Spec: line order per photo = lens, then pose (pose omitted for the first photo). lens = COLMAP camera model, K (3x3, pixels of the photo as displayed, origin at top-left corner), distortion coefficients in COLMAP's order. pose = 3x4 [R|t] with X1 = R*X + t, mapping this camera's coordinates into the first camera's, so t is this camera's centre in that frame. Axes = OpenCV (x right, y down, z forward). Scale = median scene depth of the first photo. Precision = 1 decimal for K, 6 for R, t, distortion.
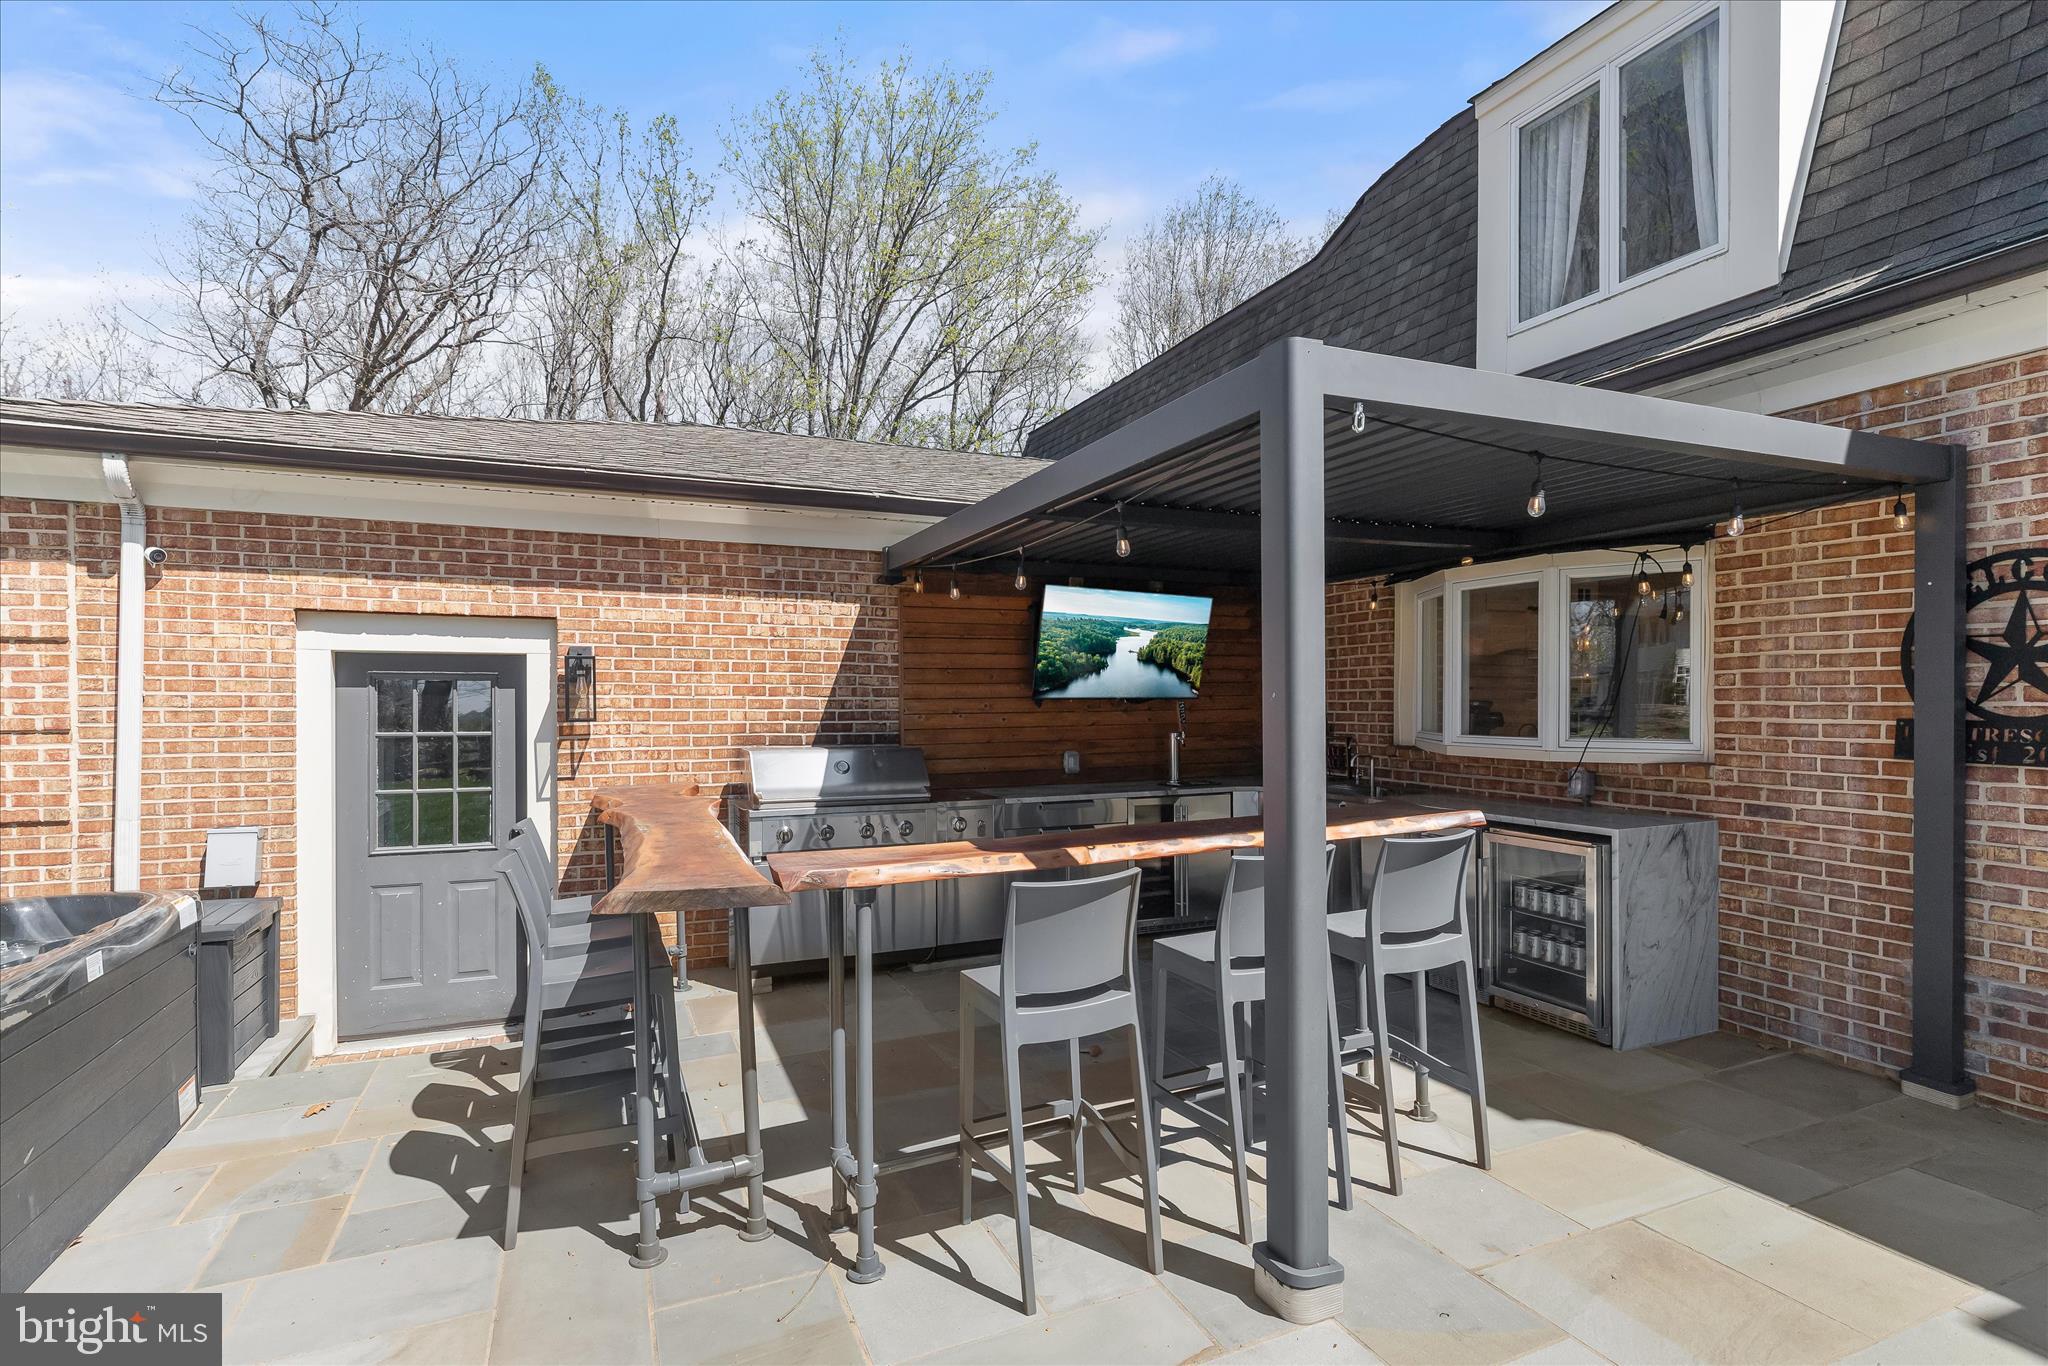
lens RADIAL K [[1018.2, 0, 1042.0], [0, 1018.2, 715.6], [0, 0, 1]] dist [-0.010459, 0.000436]
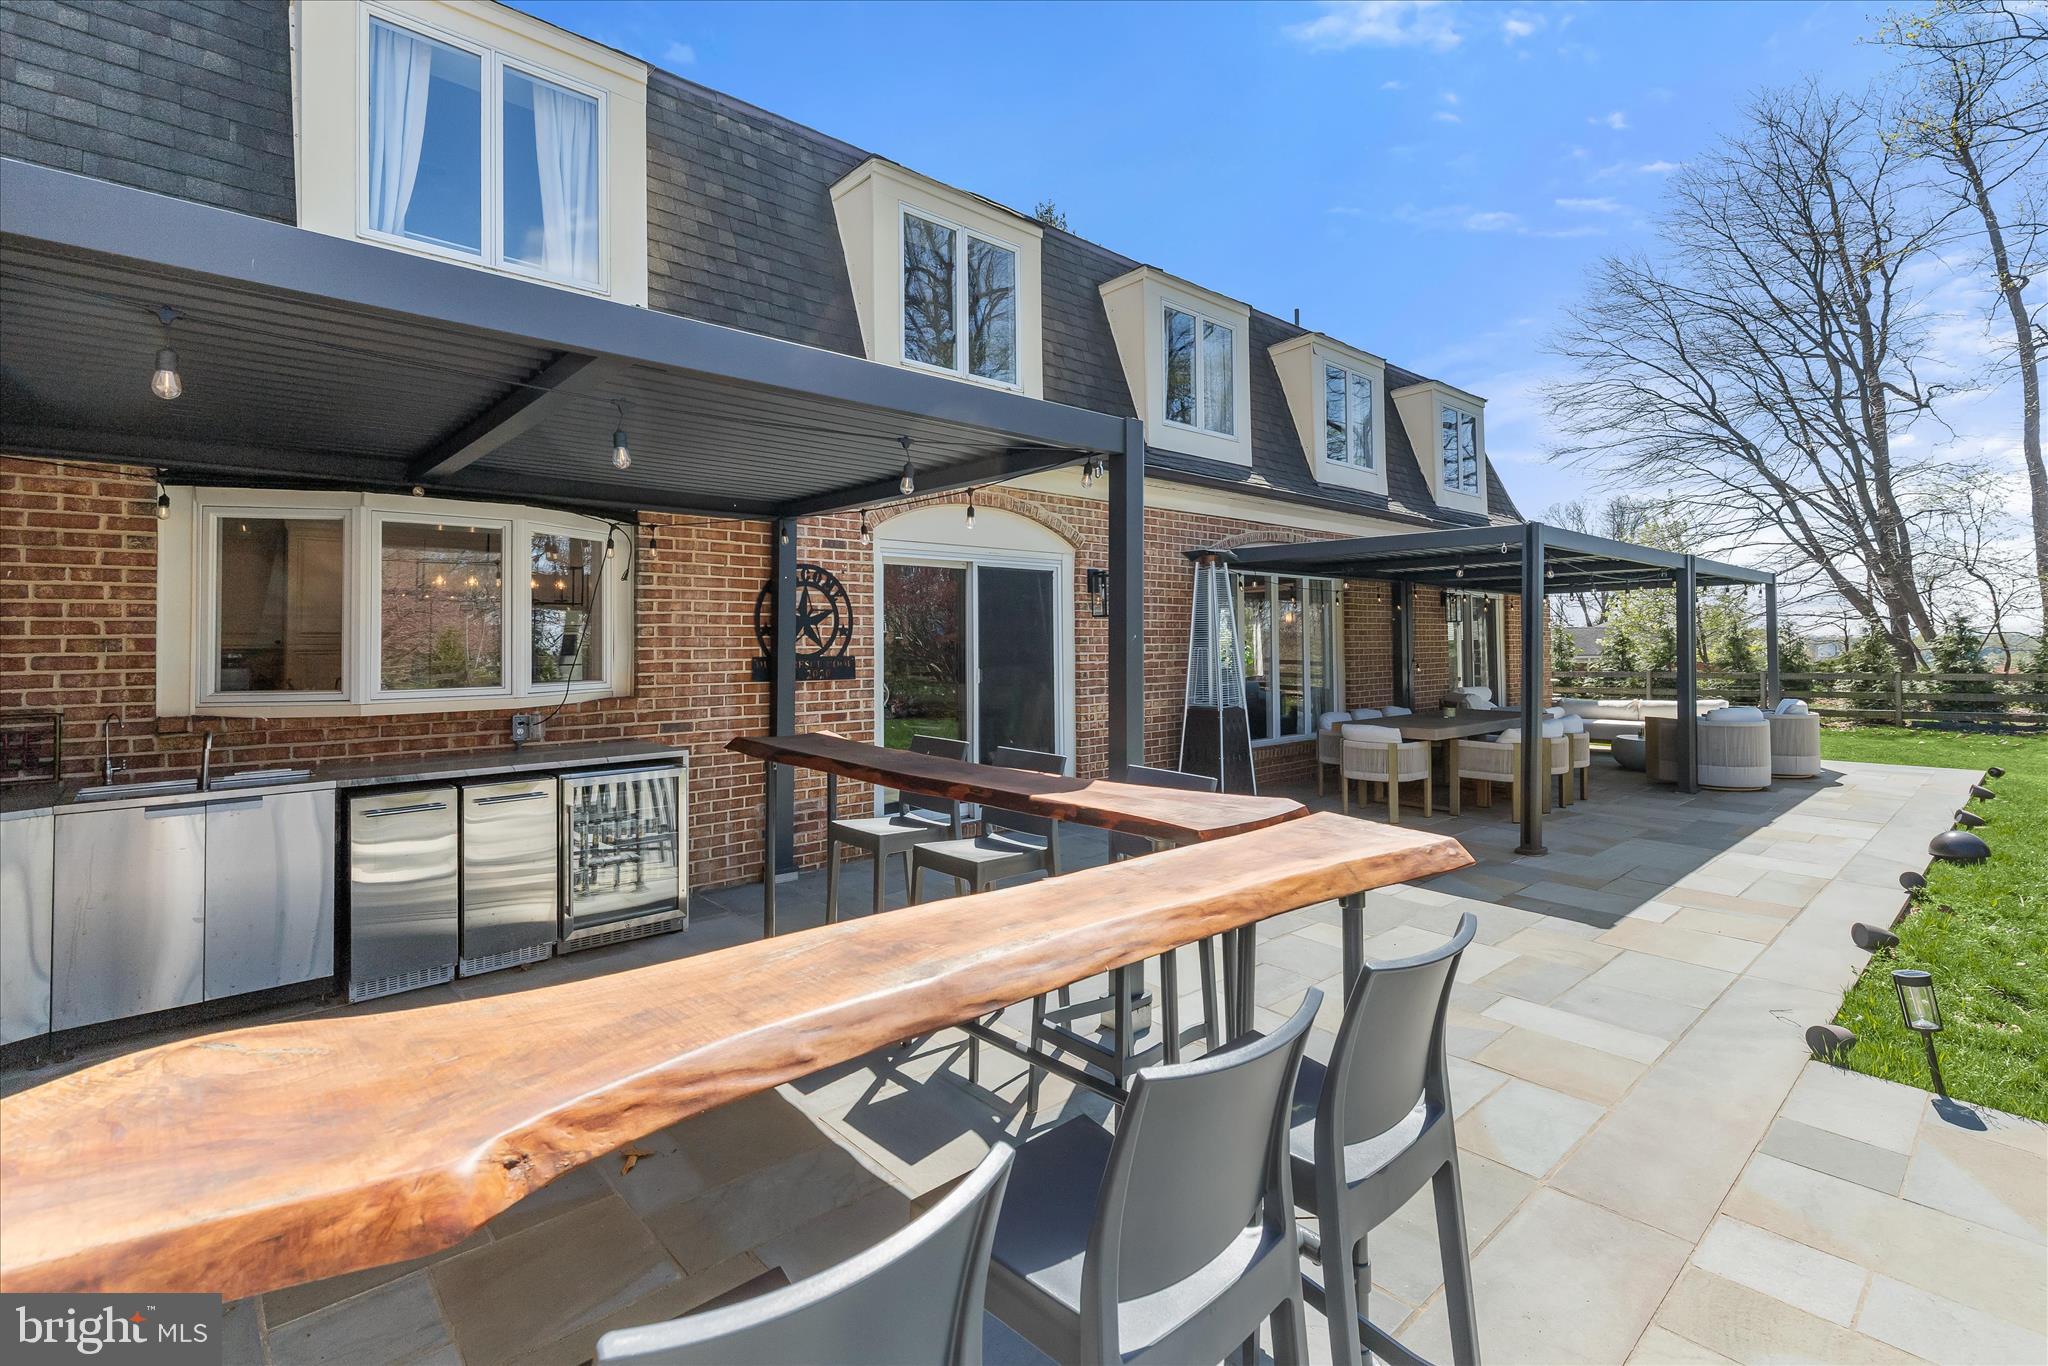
lens RADIAL K [[933.8, 0, 1033.3], [0, 933.8, 618.9], [0, 0, 1]] dist [0.015948, -0.000242]
pose [[-0.312723, 0.028201, 0.949426, -0.519127], [0.024929, 0.999459, -0.021476, -0.010625], [-0.949517, 0.016952, -0.313257, 0.746519]]
